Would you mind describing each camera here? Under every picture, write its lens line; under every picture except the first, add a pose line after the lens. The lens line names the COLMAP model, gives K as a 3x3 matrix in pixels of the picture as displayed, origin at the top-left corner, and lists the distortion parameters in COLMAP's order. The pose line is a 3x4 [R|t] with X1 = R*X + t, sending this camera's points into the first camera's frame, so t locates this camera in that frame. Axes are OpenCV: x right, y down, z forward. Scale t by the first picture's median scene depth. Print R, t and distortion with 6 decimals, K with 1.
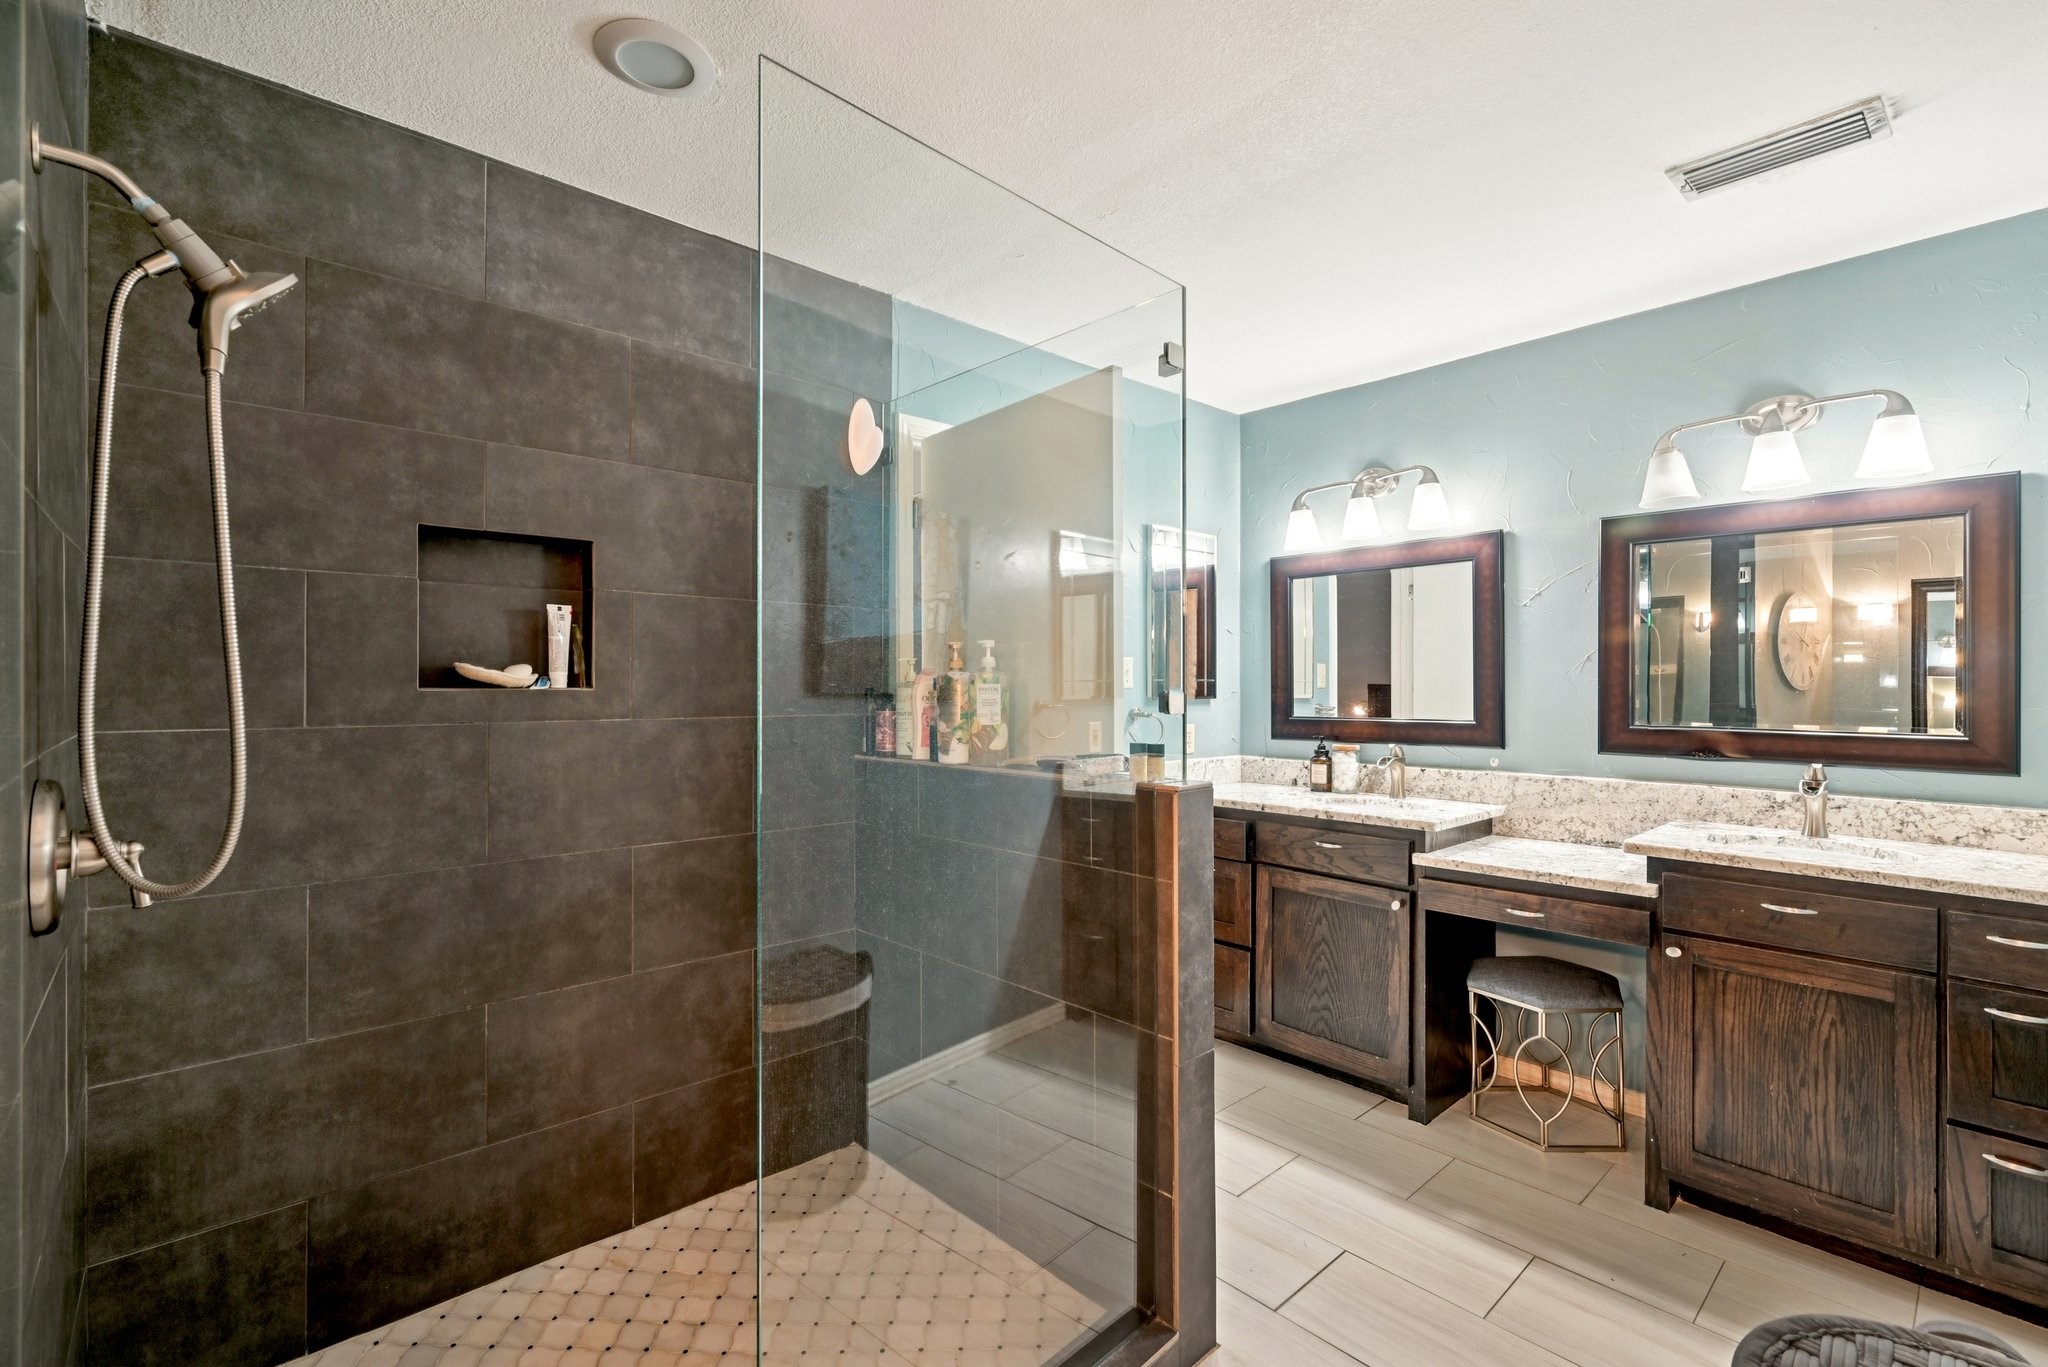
lens RADIAL K [[908.7, 0, 1022.0], [0, 908.7, 692.5], [0, 0, 1]] dist [-0.000214, -0.000030]
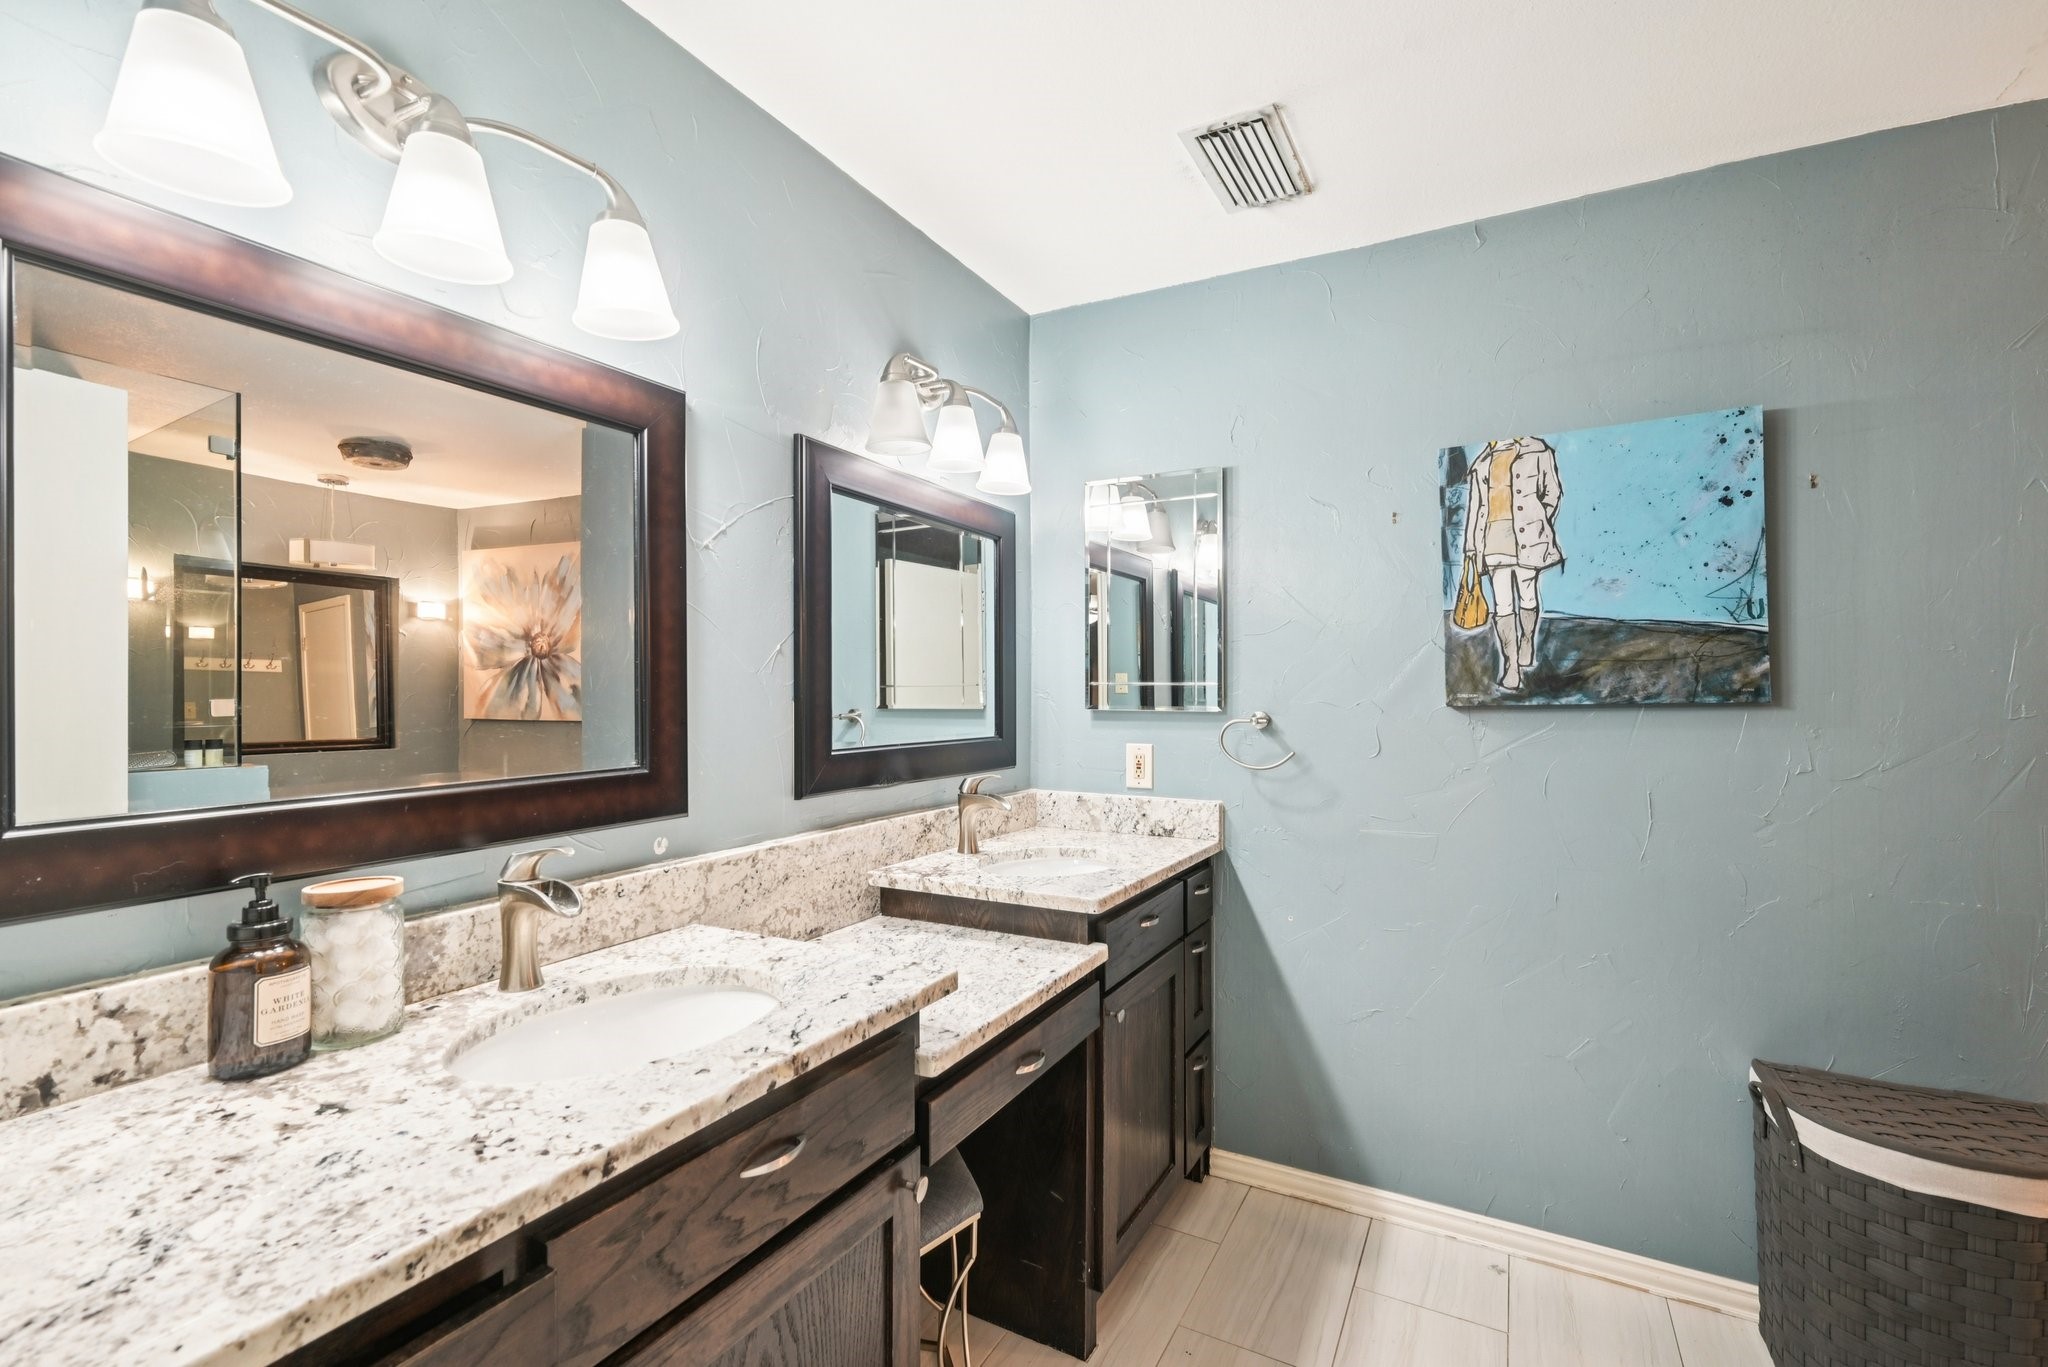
lens RADIAL K [[897.4, 0, 1026.1], [0, 897.4, 692.2], [0, 0, 1]] dist [-0.004783, -0.000307]
pose [[-0.324126, -0.000384, 0.946014, -0.015955], [0.011729, 0.999921, 0.004424, -0.008431], [-0.945941, 0.012530, -0.324096, 1.019278]]
